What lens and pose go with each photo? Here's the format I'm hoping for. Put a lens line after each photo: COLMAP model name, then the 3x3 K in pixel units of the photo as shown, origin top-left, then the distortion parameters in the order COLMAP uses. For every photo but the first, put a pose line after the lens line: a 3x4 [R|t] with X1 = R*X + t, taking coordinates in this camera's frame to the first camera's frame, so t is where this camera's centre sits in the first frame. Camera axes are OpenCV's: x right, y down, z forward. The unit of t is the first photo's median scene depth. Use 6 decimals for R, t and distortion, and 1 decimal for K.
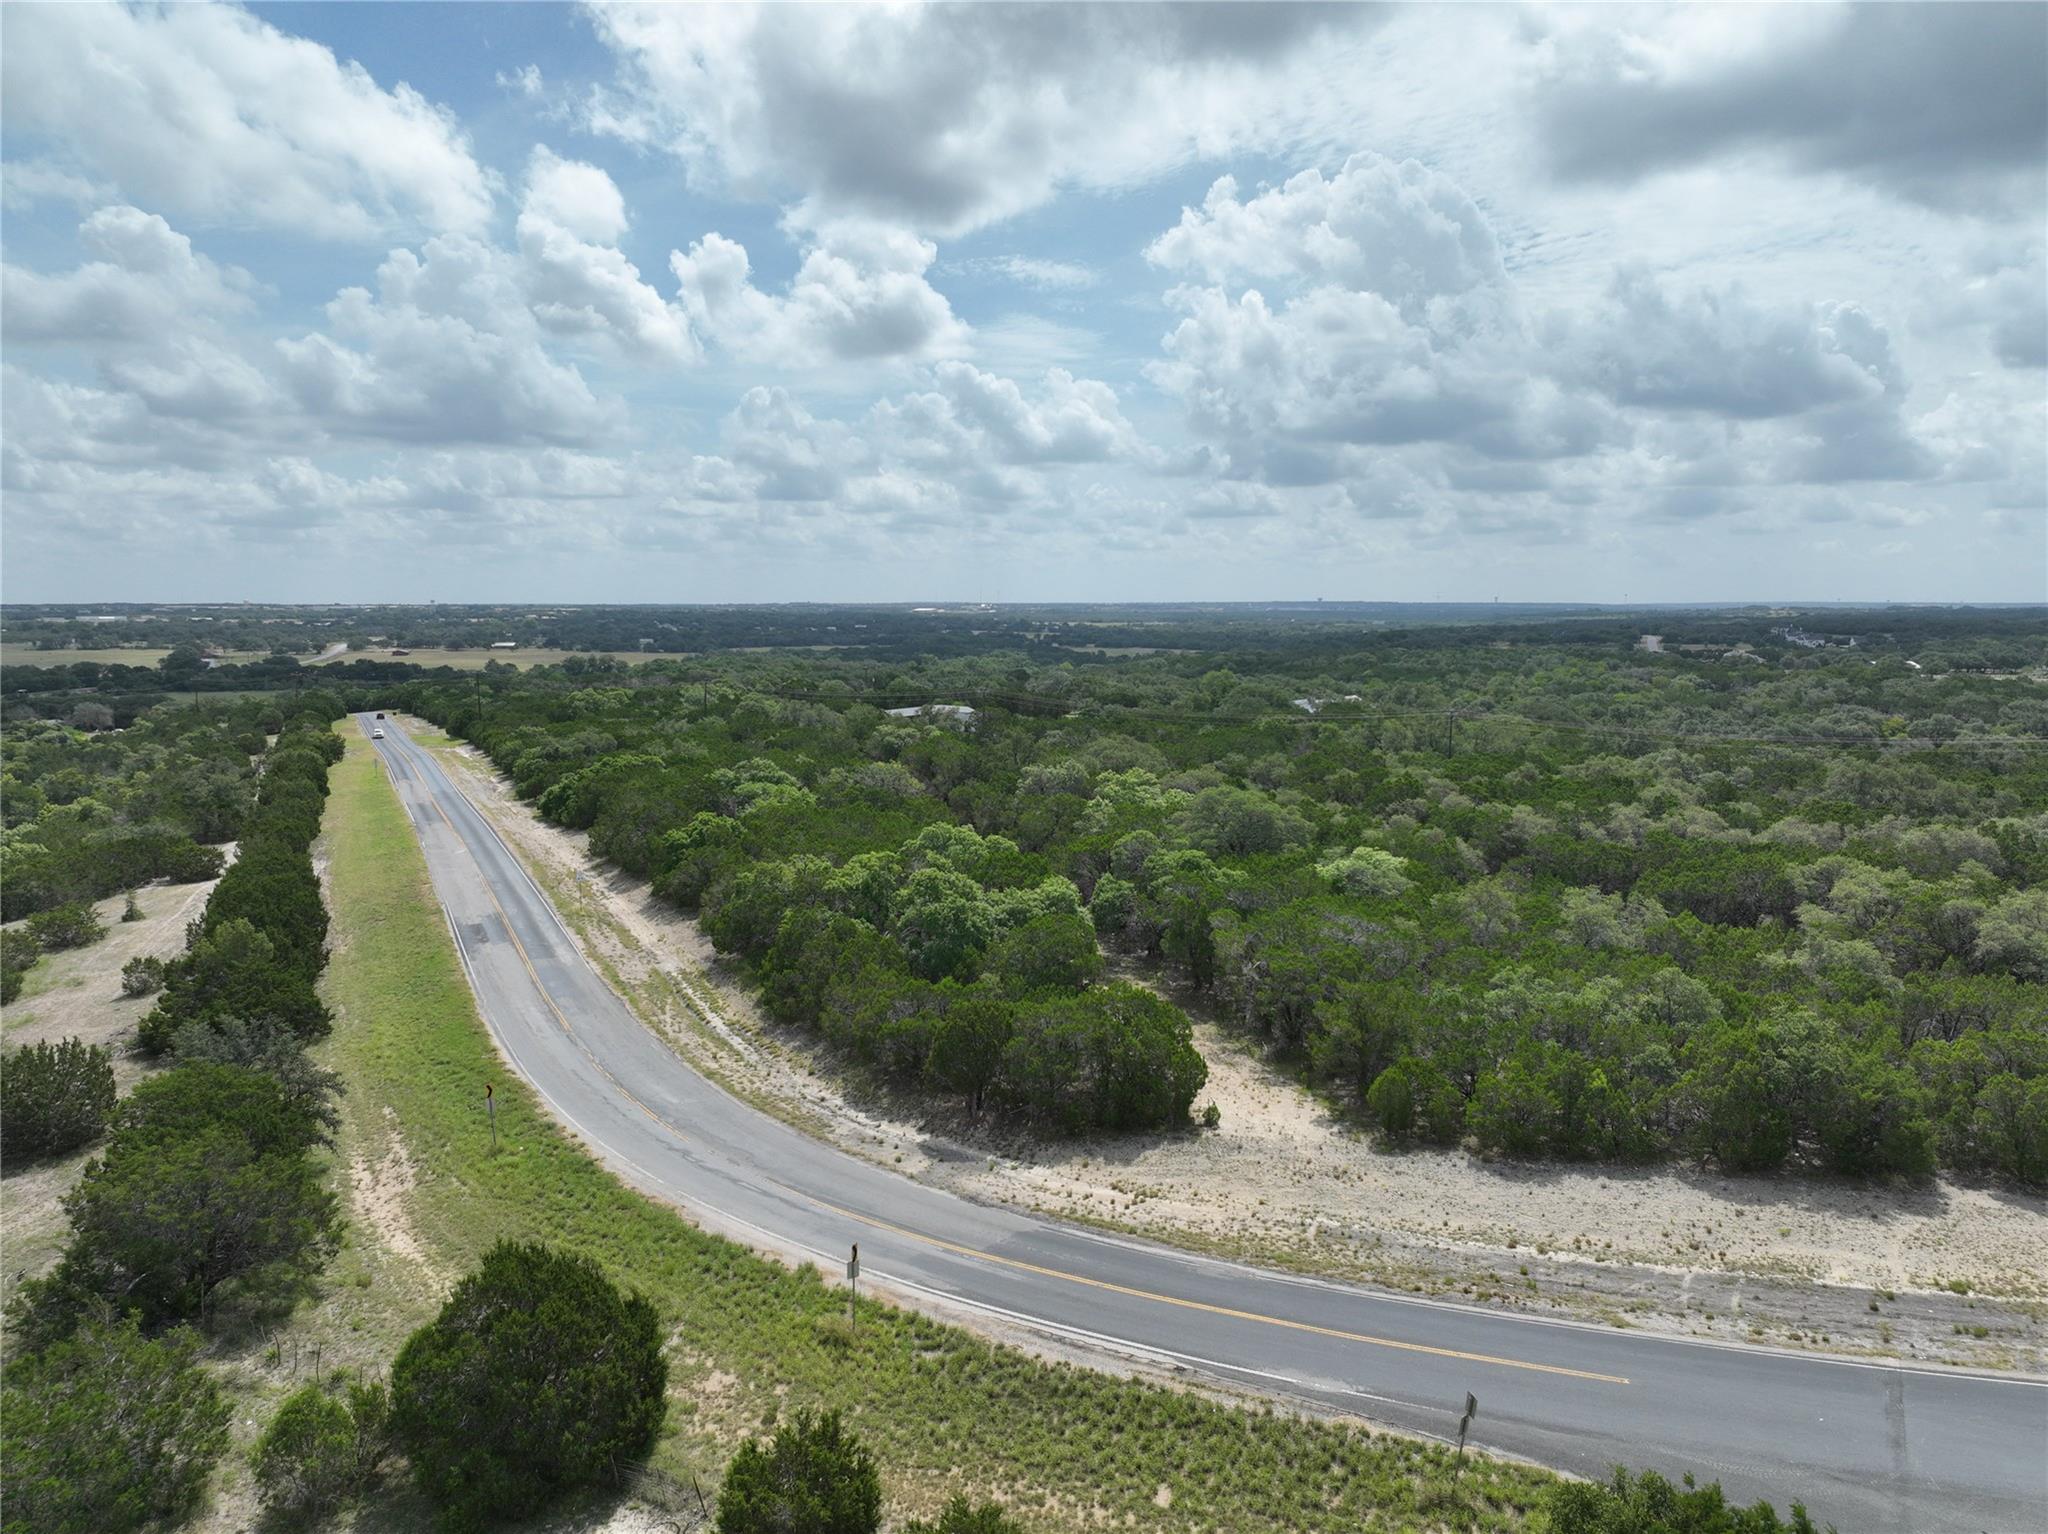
lens RADIAL K [[1438.9, 0, 1024.2], [0, 1438.9, 759.1], [0, 0, 1]] dist [-0.009155, 0.027067]
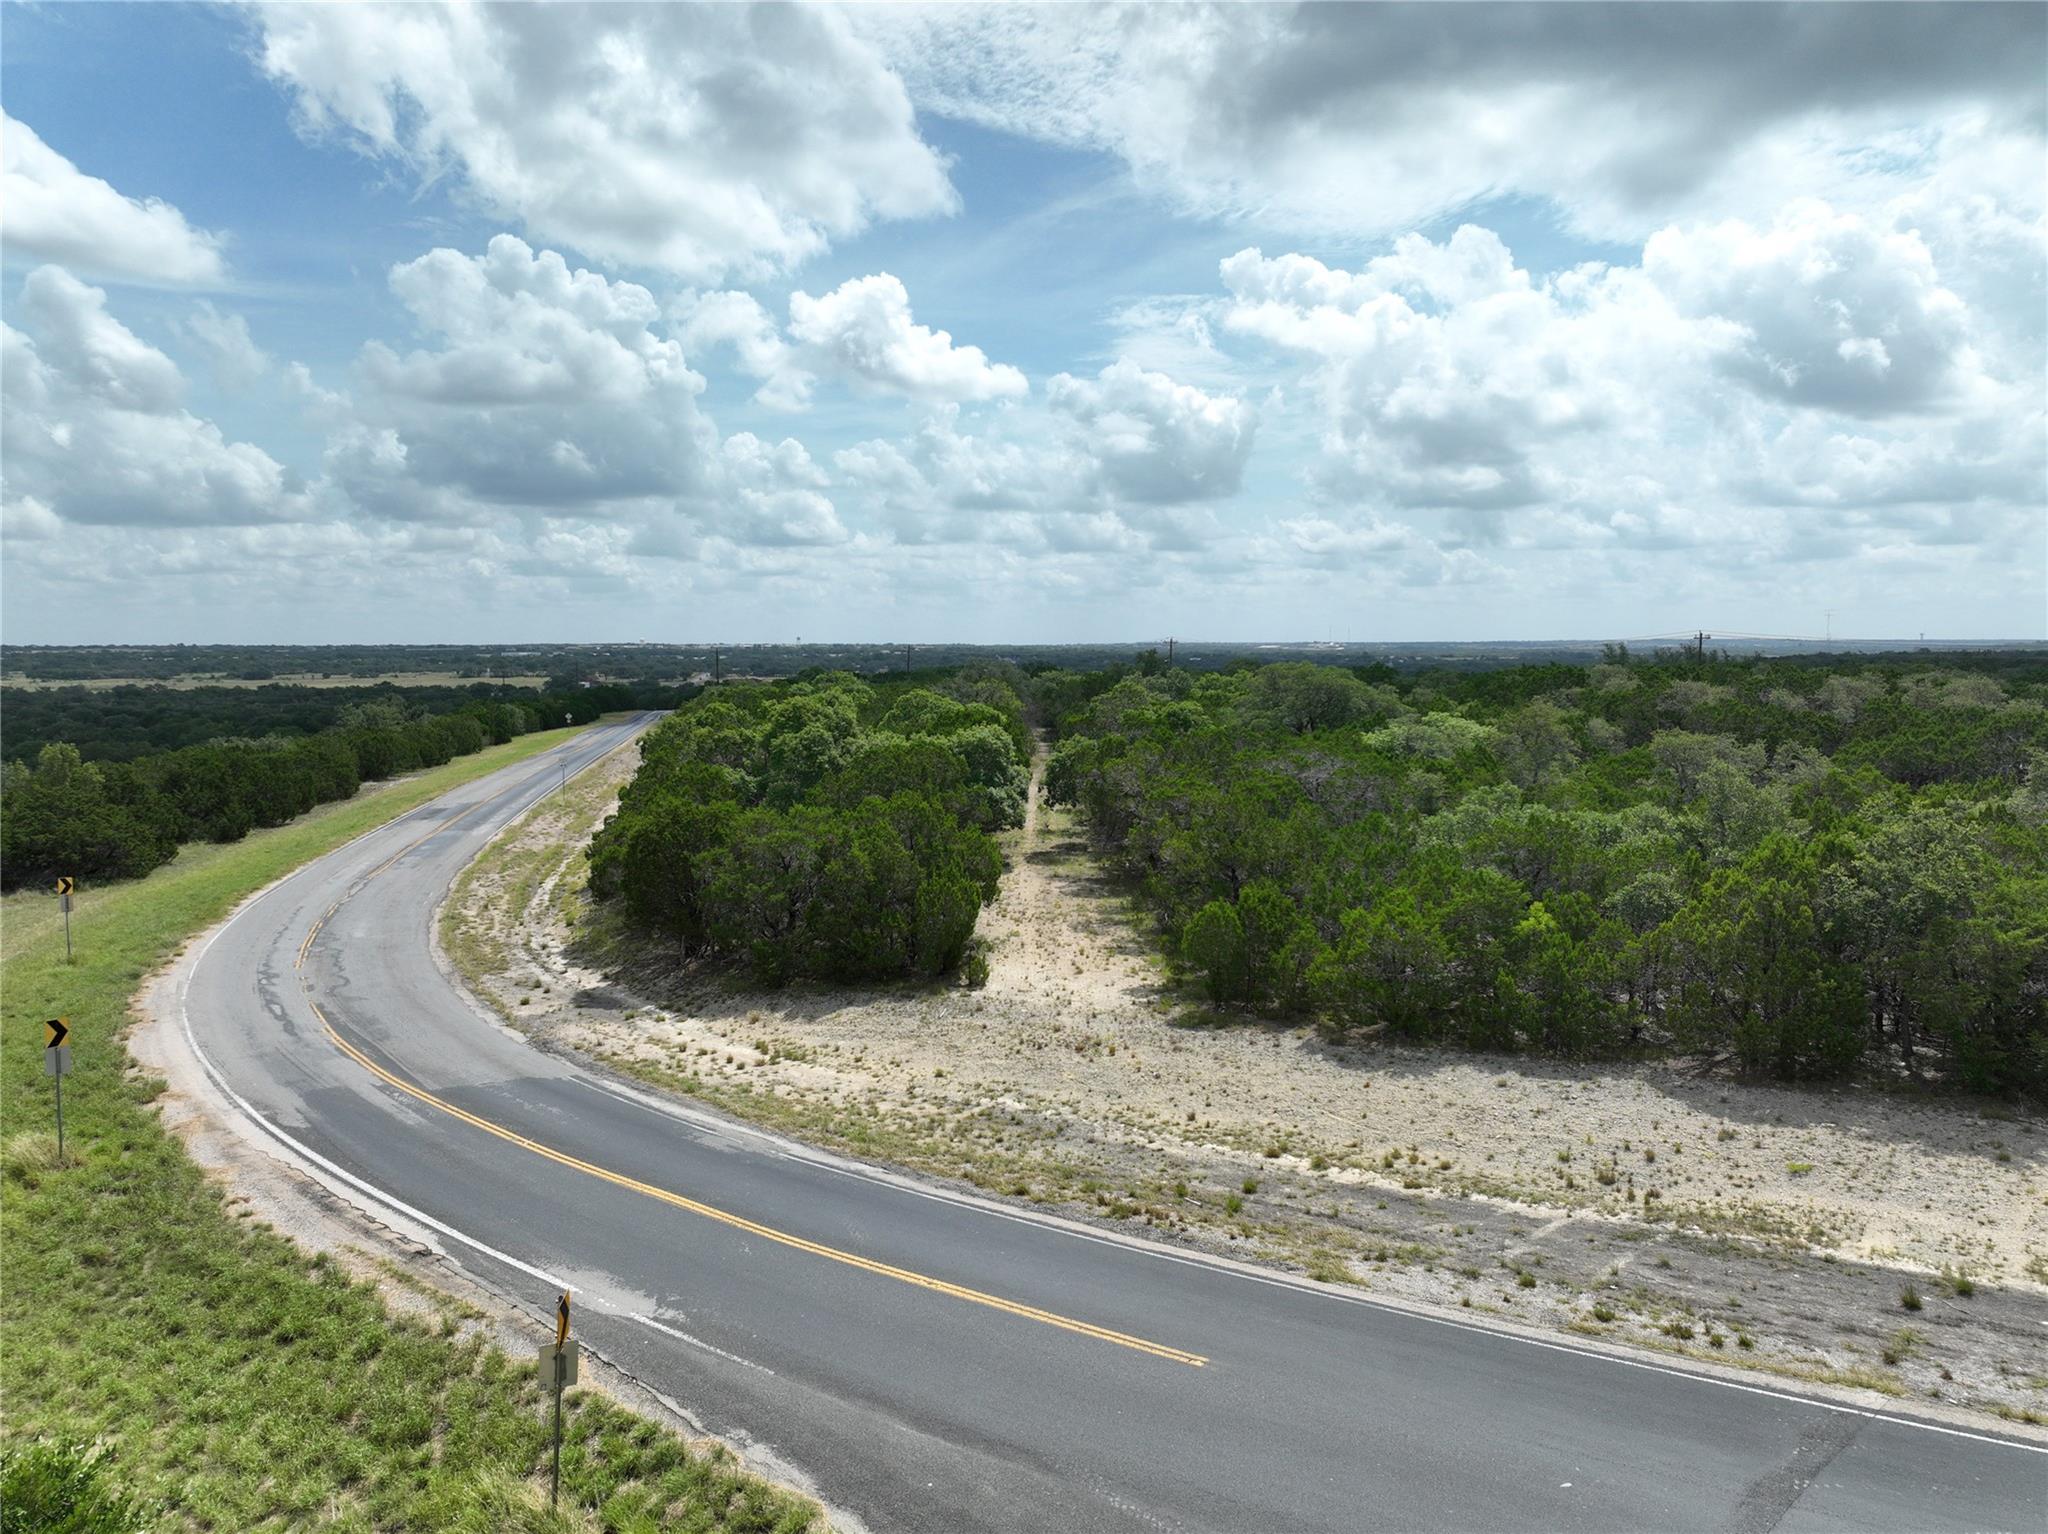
lens RADIAL K [[1438.9, 0, 1024.2], [0, 1438.9, 759.1], [0, 0, 1]] dist [-0.009155, 0.027067]
pose [[0.971103, 0.015871, -0.238131, 0.378692], [-0.022699, 0.999405, -0.025958, 0.200508], [0.237577, 0.030613, 0.970886, 0.422055]]
